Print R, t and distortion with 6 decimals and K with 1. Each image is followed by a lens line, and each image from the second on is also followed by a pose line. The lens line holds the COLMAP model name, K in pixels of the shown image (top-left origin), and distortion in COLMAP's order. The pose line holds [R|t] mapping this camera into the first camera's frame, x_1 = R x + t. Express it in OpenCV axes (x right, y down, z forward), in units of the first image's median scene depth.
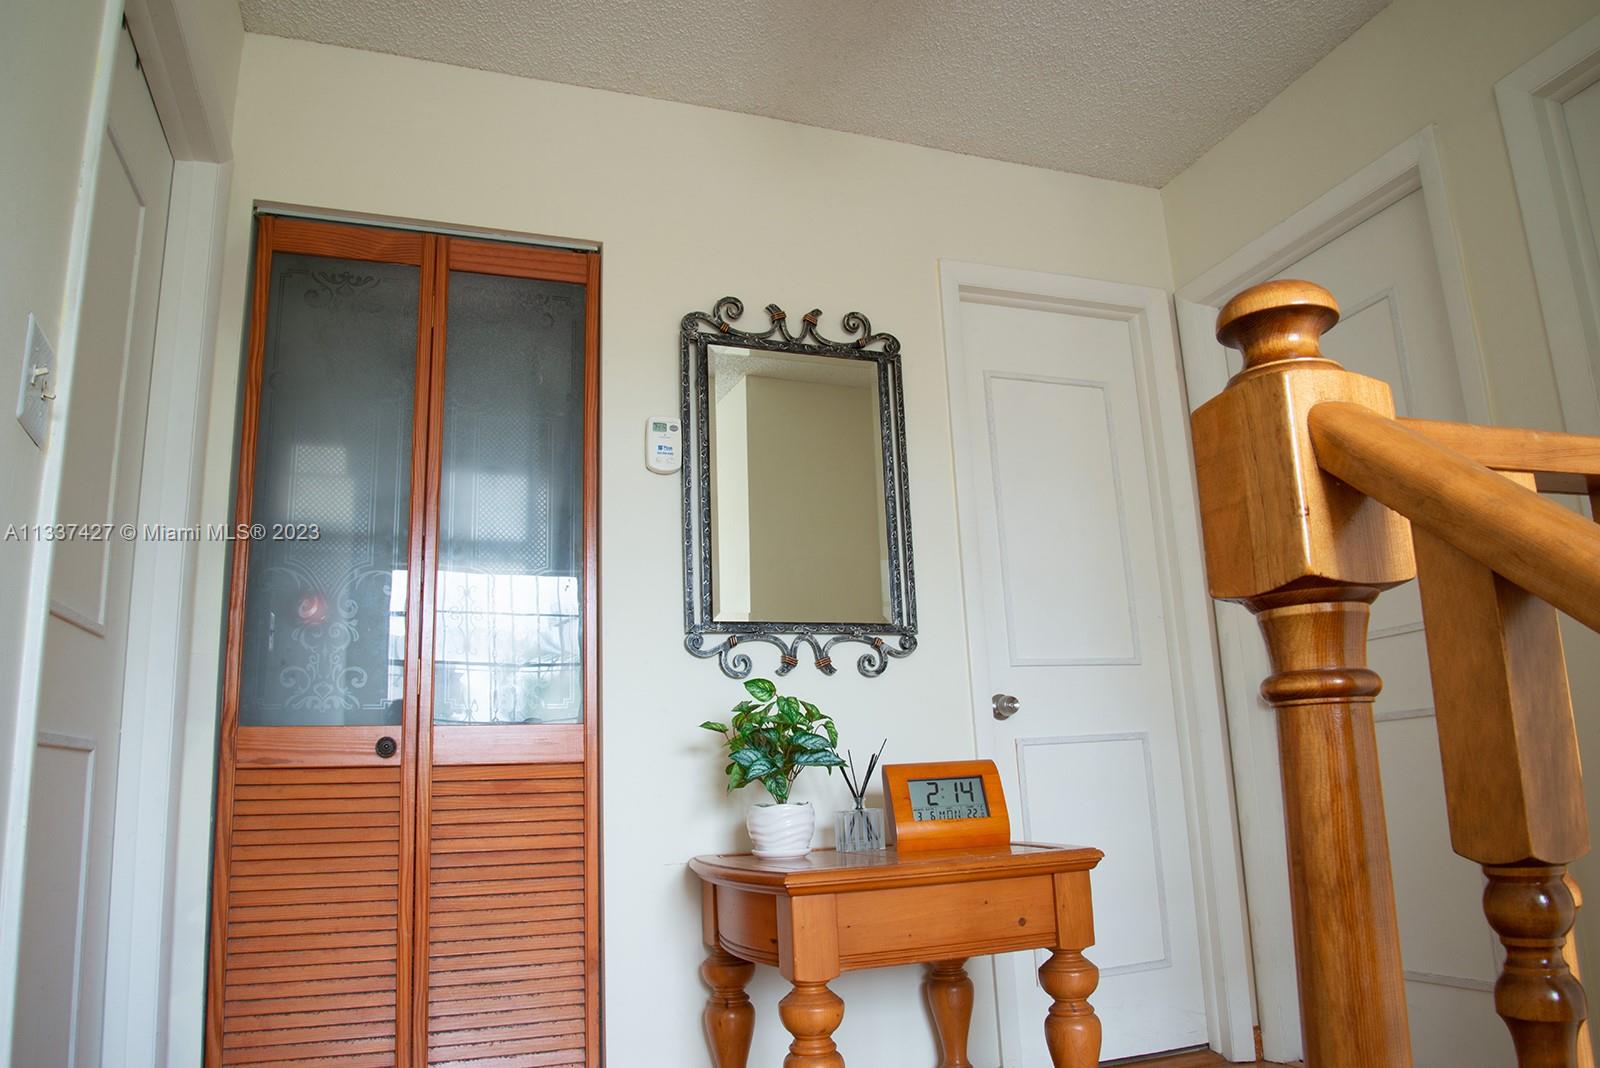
lens RADIAL K [[1123.5, 0, 785.2], [0, 1123.5, 549.0], [0, 0, 1]] dist [-0.081876, 0.025090]
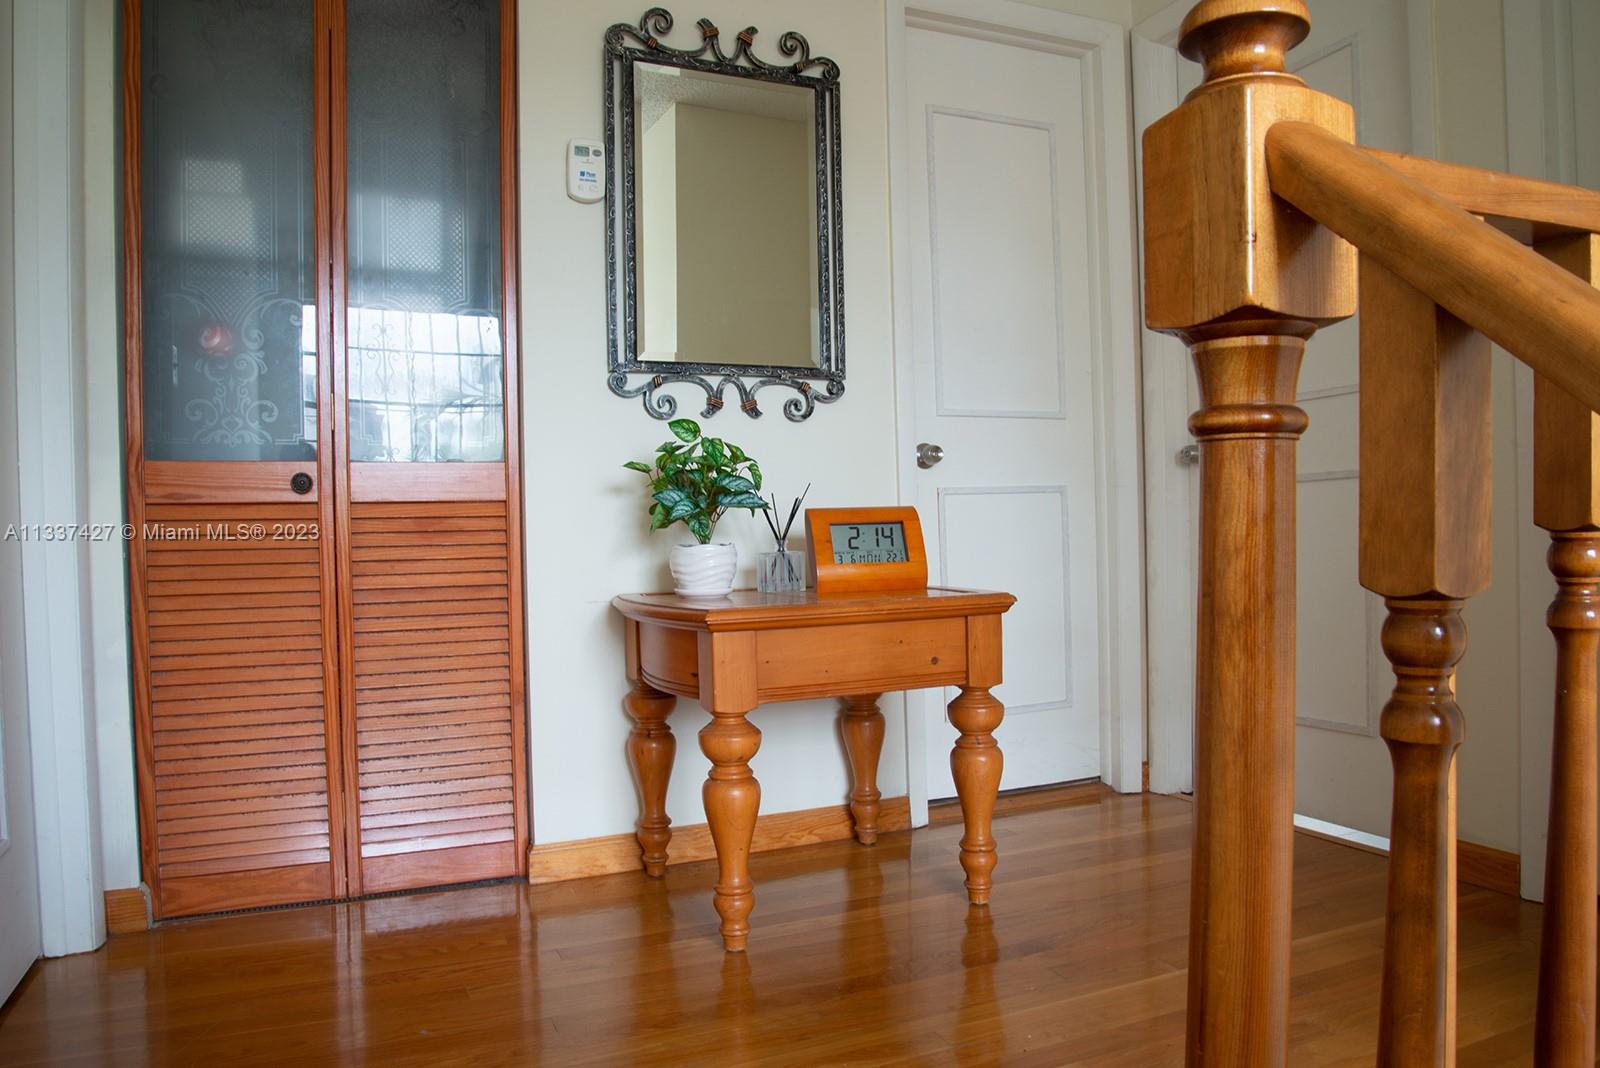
lens RADIAL K [[1123.5, 0, 787.9], [0, 1123.5, 560.1], [0, 0, 1]] dist [-0.081876, 0.025090]
pose [[0.997451, 0.016351, 0.069451, 0.001628], [-0.031789, 0.973279, 0.227416, 0.008450], [-0.063877, -0.229044, 0.971318, 0.008070]]
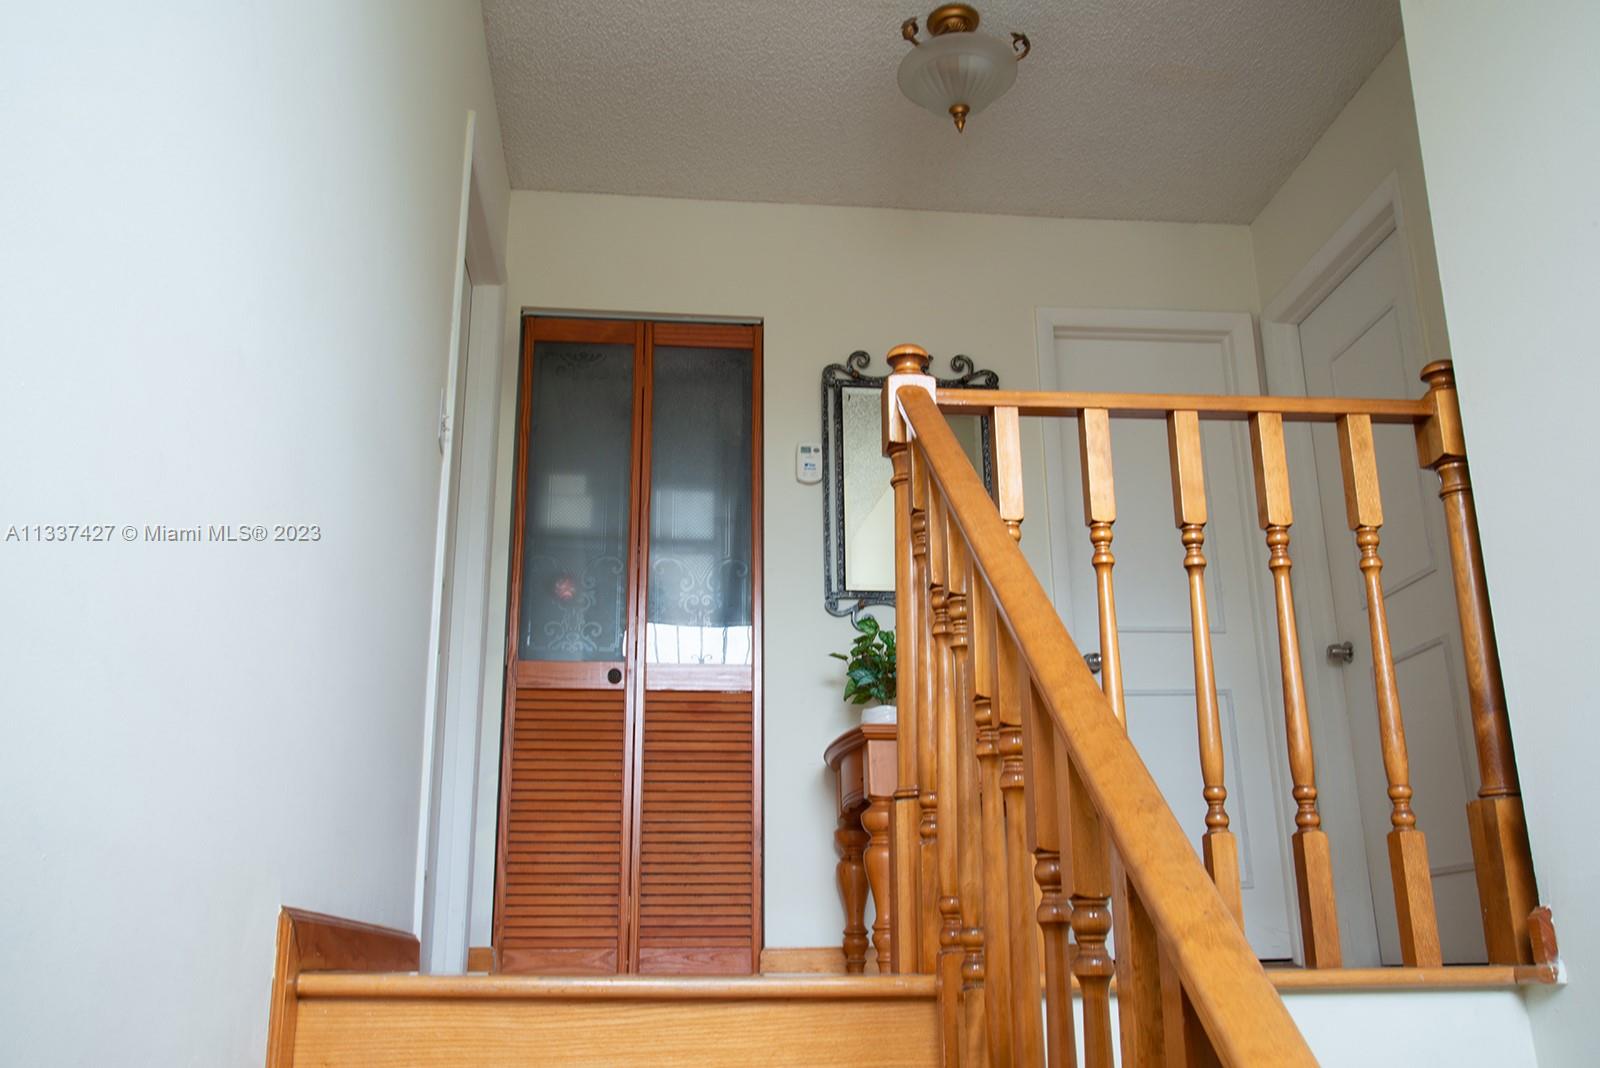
lens RADIAL K [[1409.1, 0, 751.0], [0, 1409.1, 536.8], [0, 0, 1]] dist [0.009699, 0.003445]
pose [[0.967852, -0.040287, -0.248274, 0.256778], [0.019323, 0.996082, -0.086303, 0.149681], [0.250778, 0.078731, 0.964838, -0.690723]]
